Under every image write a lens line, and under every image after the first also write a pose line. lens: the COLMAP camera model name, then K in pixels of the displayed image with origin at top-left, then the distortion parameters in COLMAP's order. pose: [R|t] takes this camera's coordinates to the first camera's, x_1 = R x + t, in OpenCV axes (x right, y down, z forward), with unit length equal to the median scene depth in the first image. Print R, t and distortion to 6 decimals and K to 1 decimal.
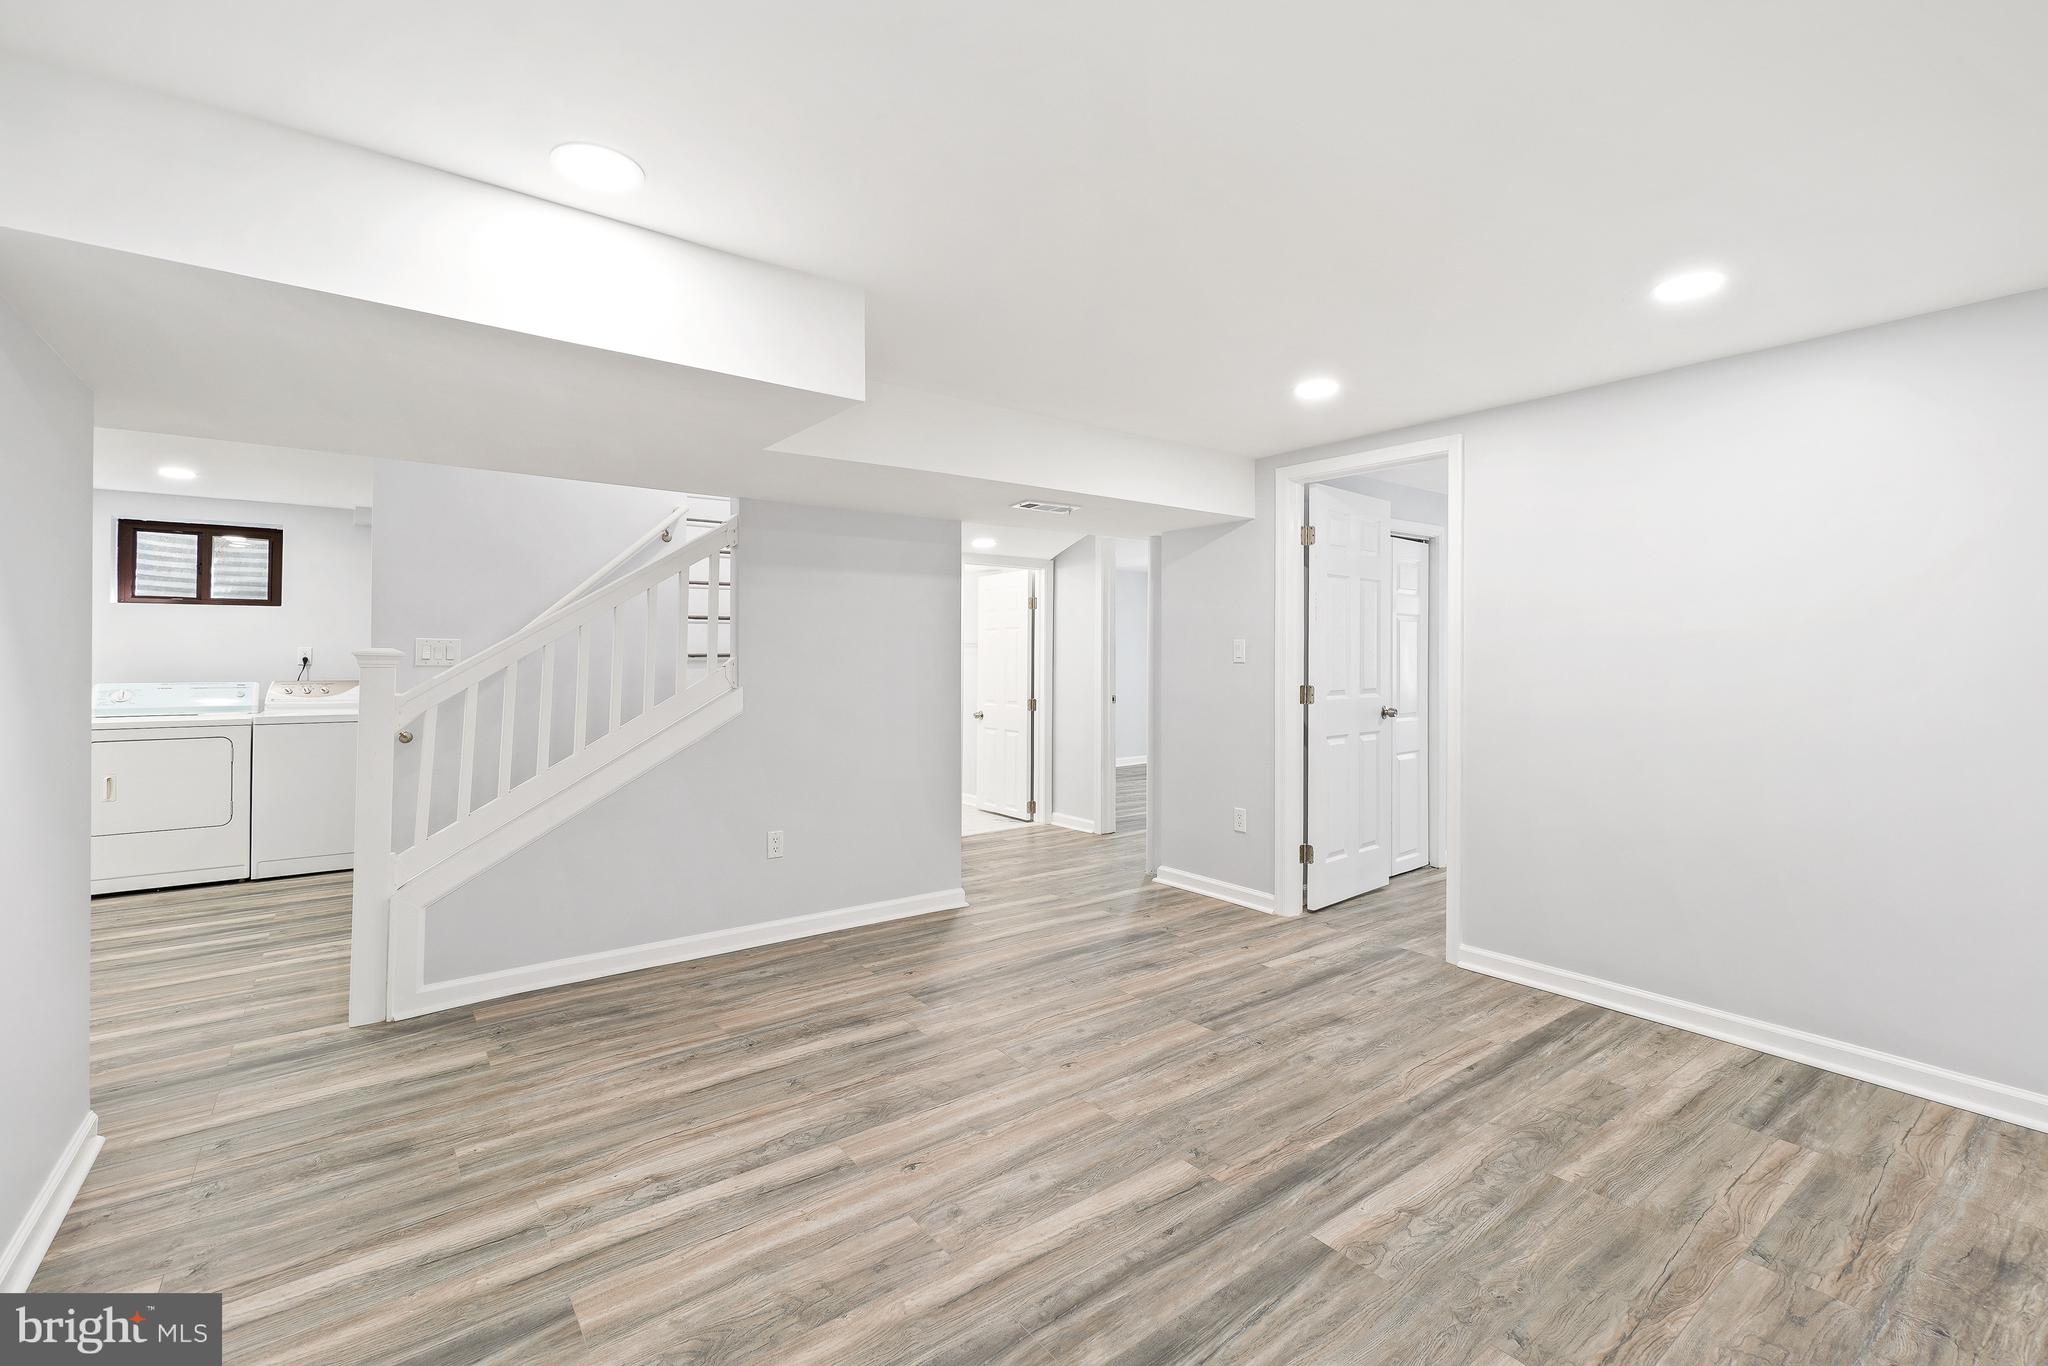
lens RADIAL K [[879.9, 0, 1024.0], [0, 879.9, 683.0], [0, 0, 1]] dist [-0.002095, -0.000130]
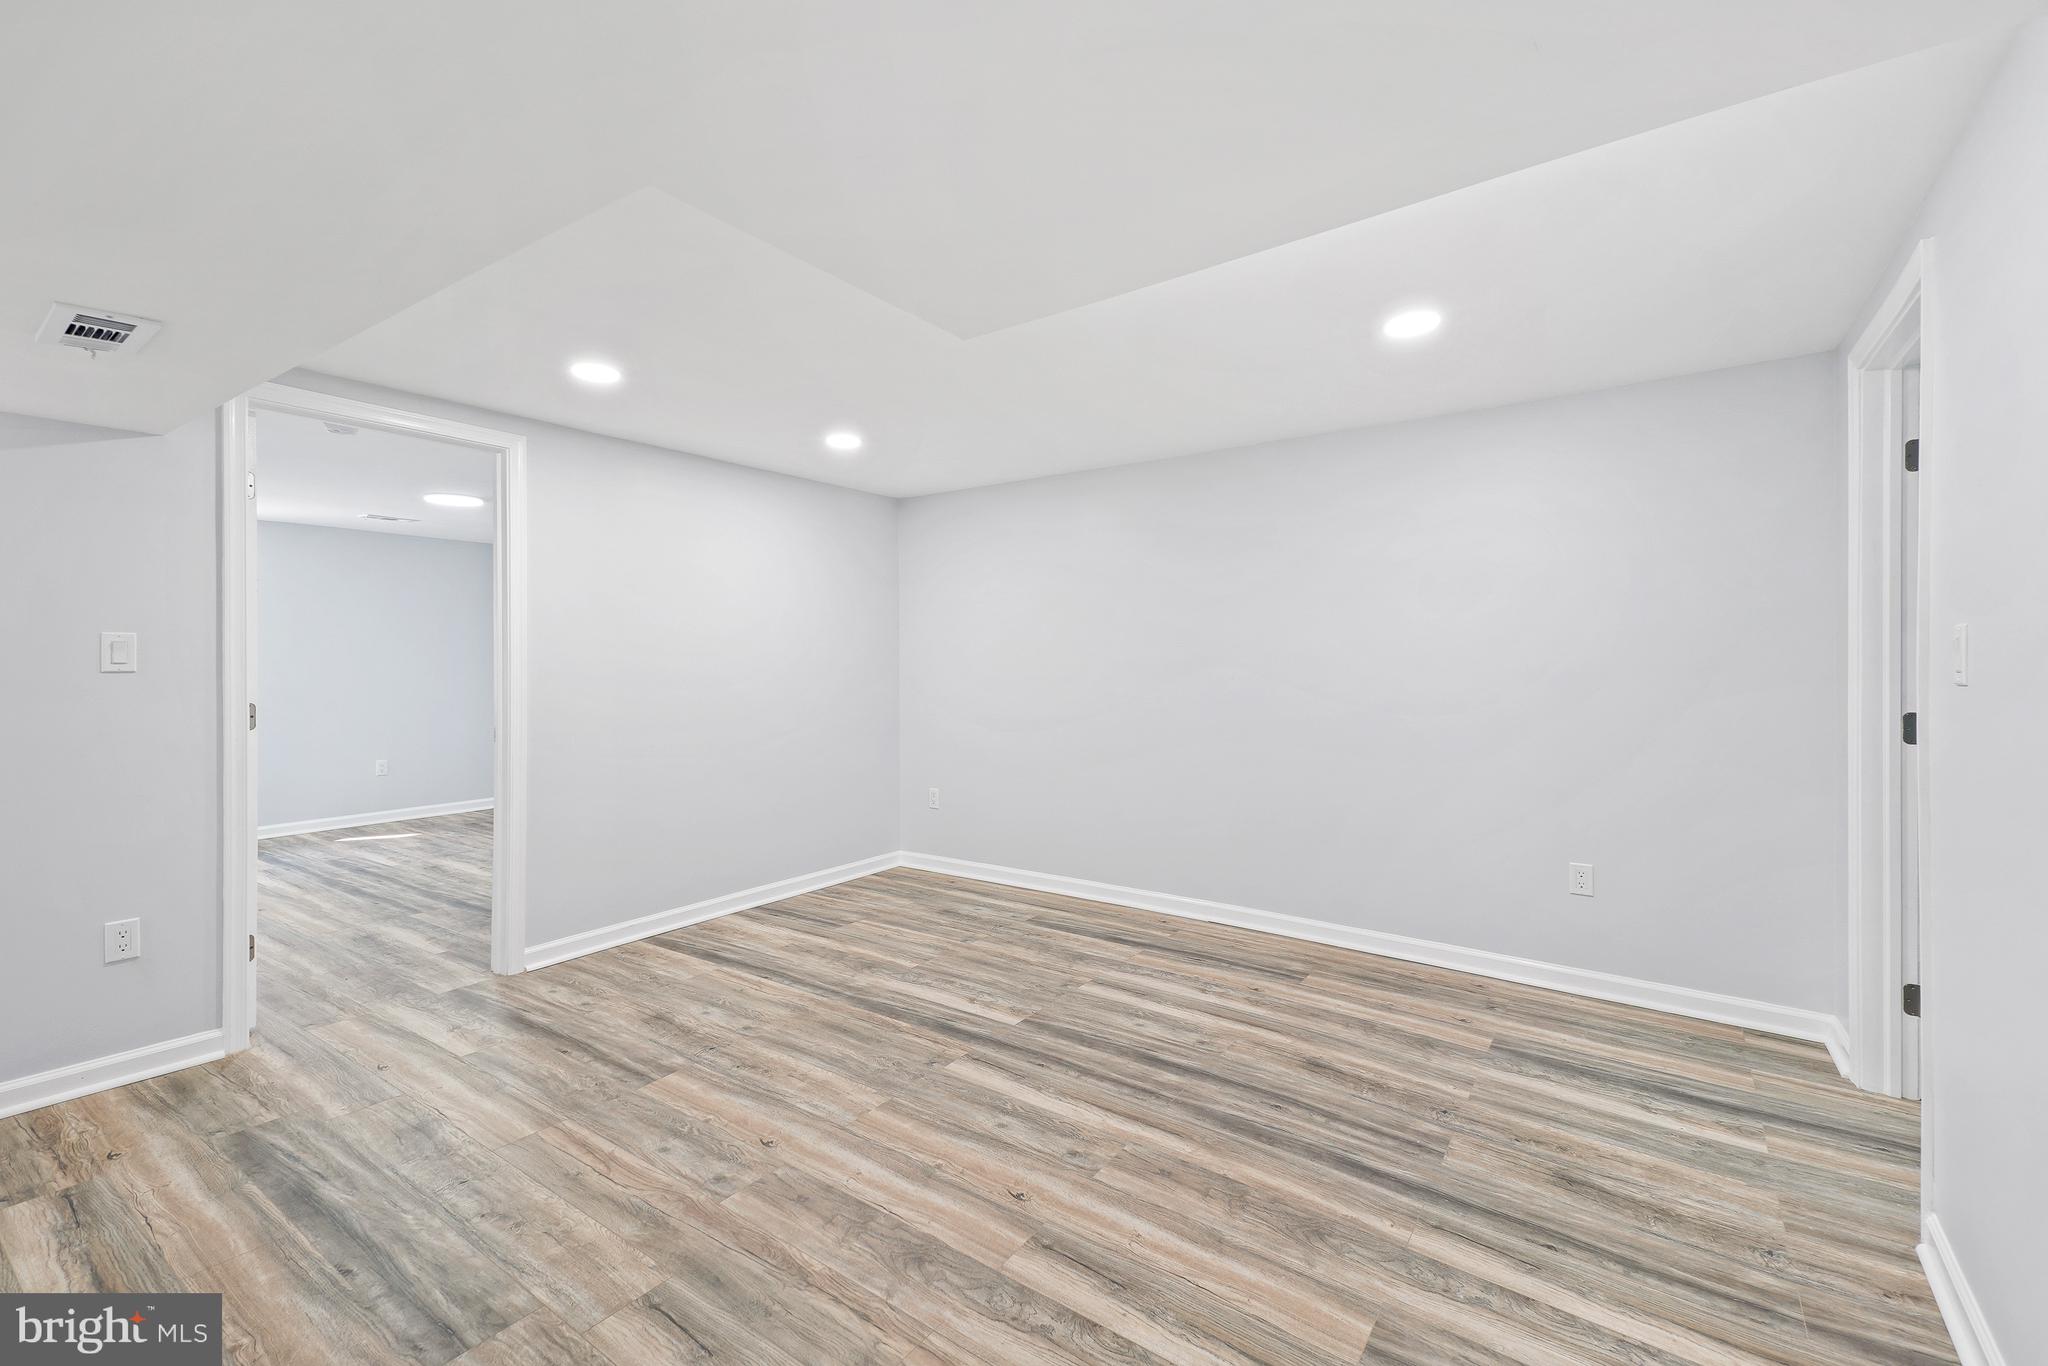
lens RADIAL K [[892.1, 0, 1006.7], [0, 892.1, 652.9], [0, 0, 1]] dist [-0.002591, 0.000237]
pose [[-0.290050, 0.010707, 0.956952, -0.897715], [0.040165, 0.999193, 0.000995, -0.020047], [-0.956168, 0.038724, -0.290246, 1.102644]]
